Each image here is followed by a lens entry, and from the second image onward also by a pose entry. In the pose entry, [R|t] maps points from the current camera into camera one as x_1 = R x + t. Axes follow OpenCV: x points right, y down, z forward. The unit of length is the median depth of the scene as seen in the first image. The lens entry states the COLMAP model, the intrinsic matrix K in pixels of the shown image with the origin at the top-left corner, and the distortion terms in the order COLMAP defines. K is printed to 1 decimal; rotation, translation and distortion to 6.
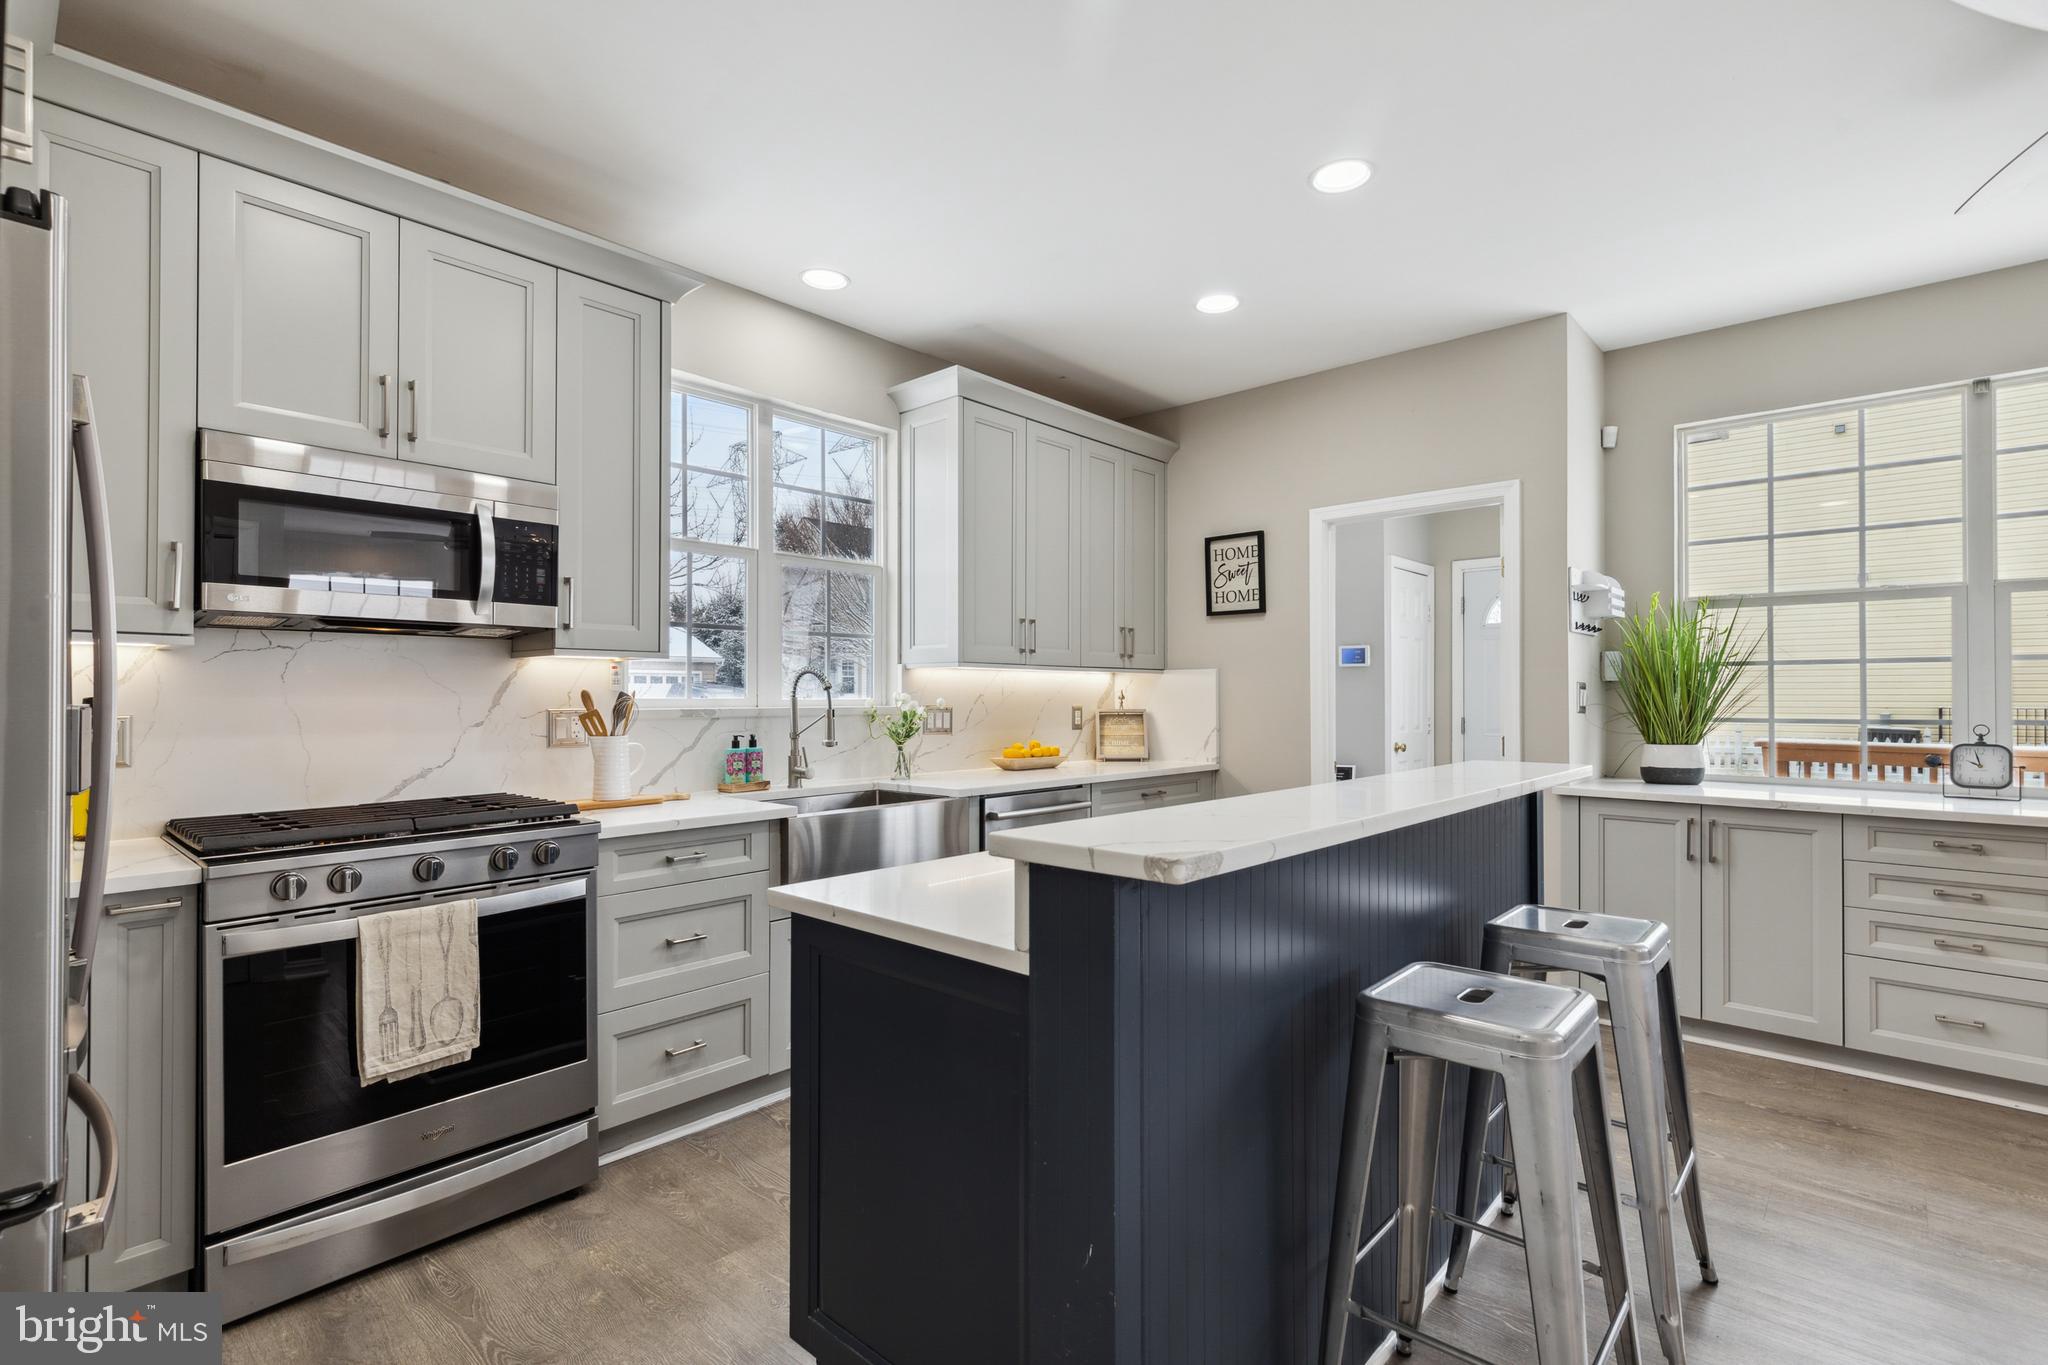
lens RADIAL K [[949.2, 0, 1019.0], [0, 949.2, 673.8], [0, 0, 1]] dist [0.010271, -0.001883]
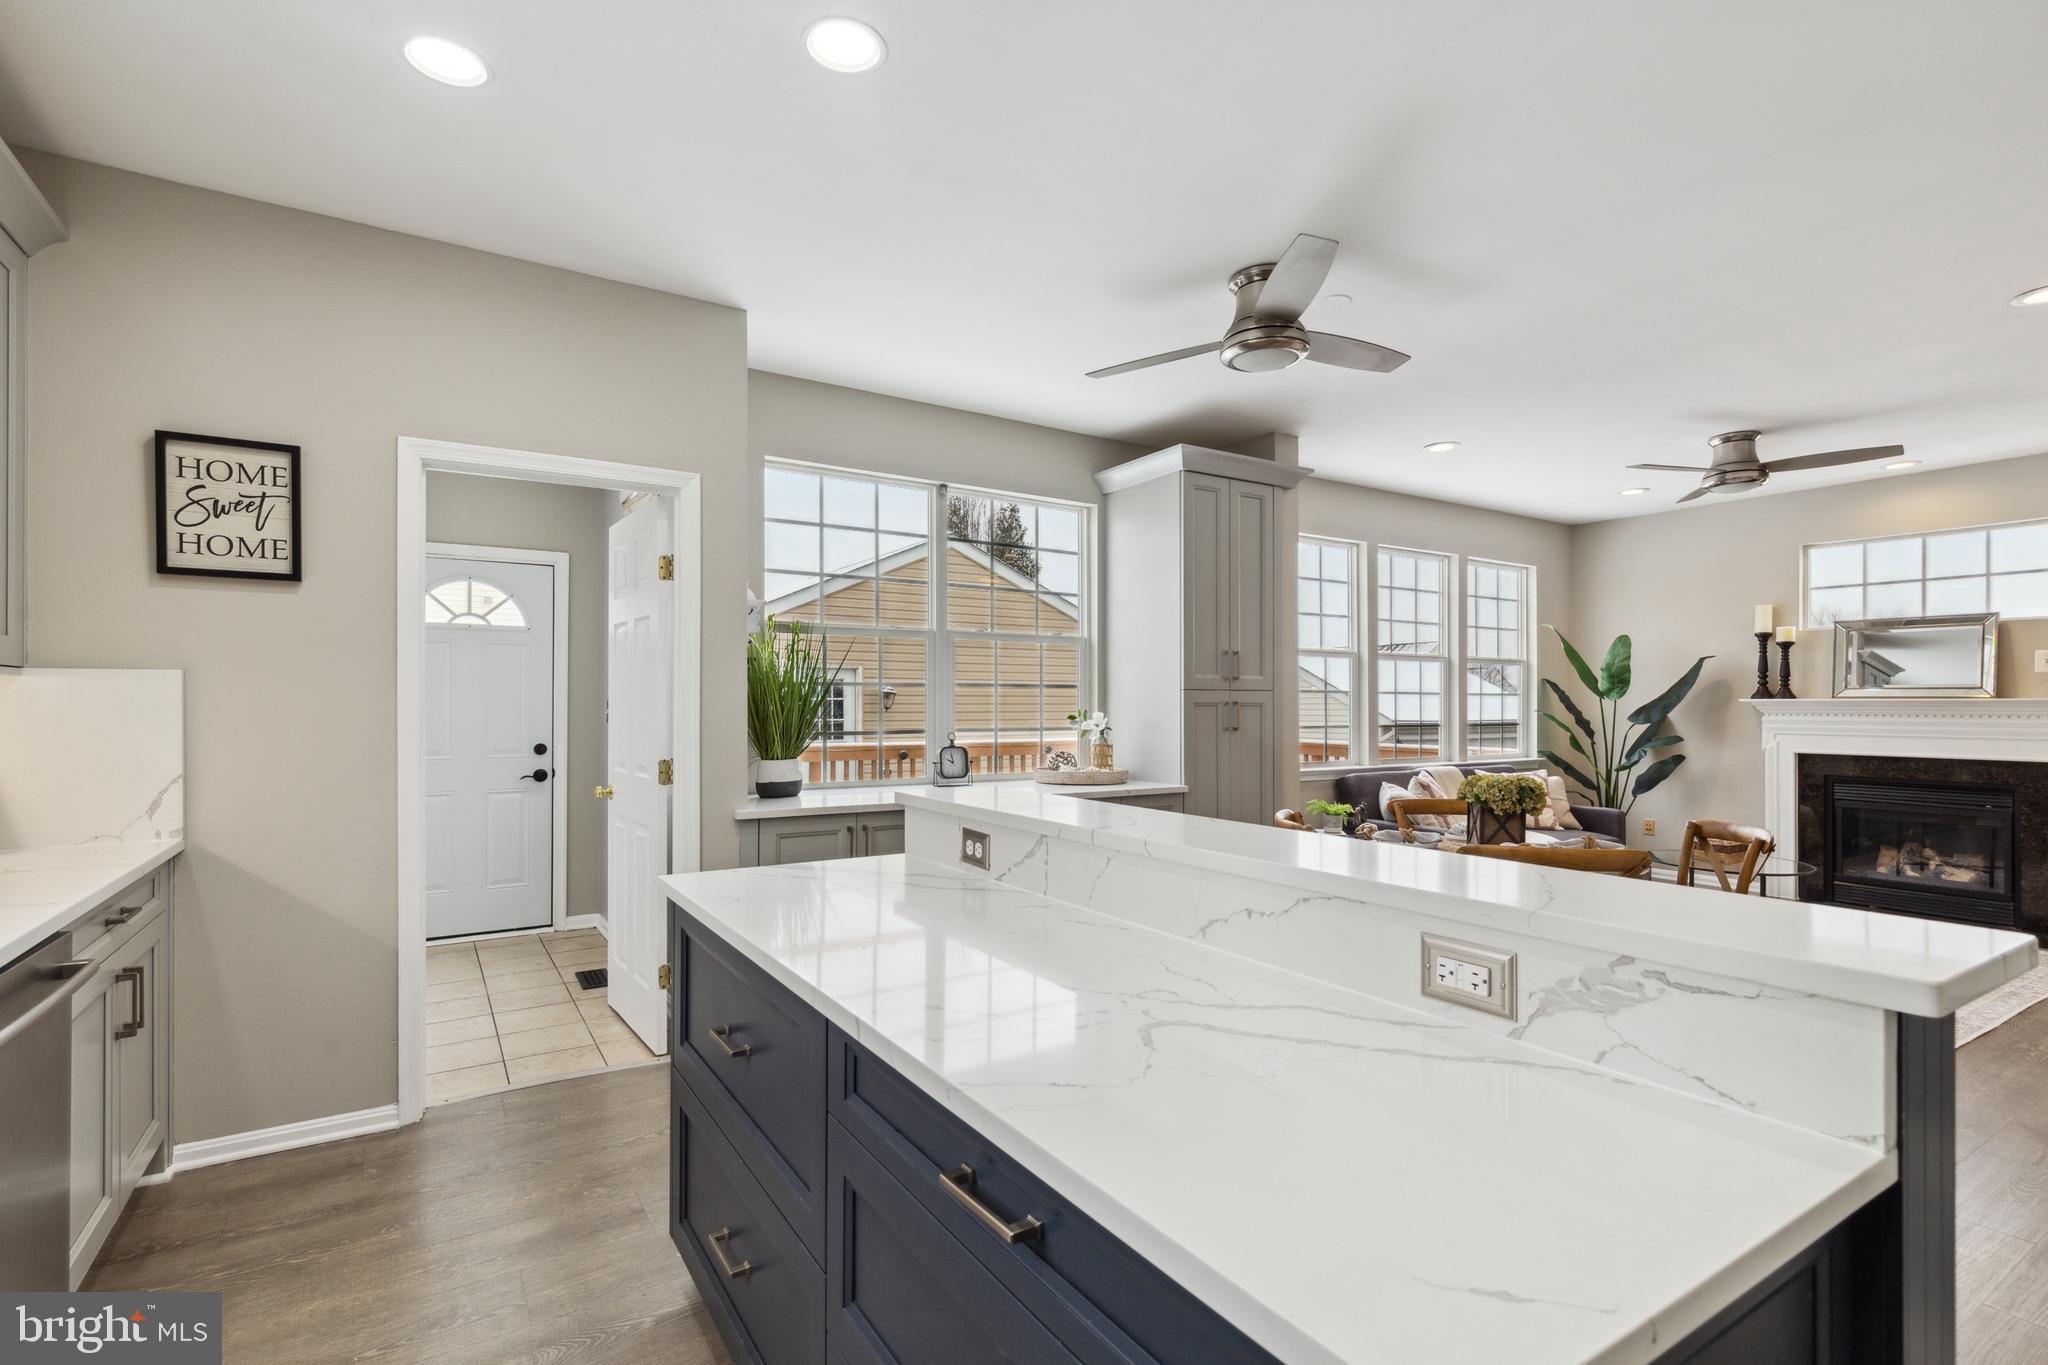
lens RADIAL K [[949.2, 0, 1024.0], [0, 949.2, 681.3], [0, 0, 1]] dist [0.010271, -0.001883]
pose [[0.260227, 0.023388, 0.965264, -0.209750], [-0.020031, 0.999622, -0.018821, 0.002135], [-0.965340, -0.014437, 0.260597, 0.384151]]
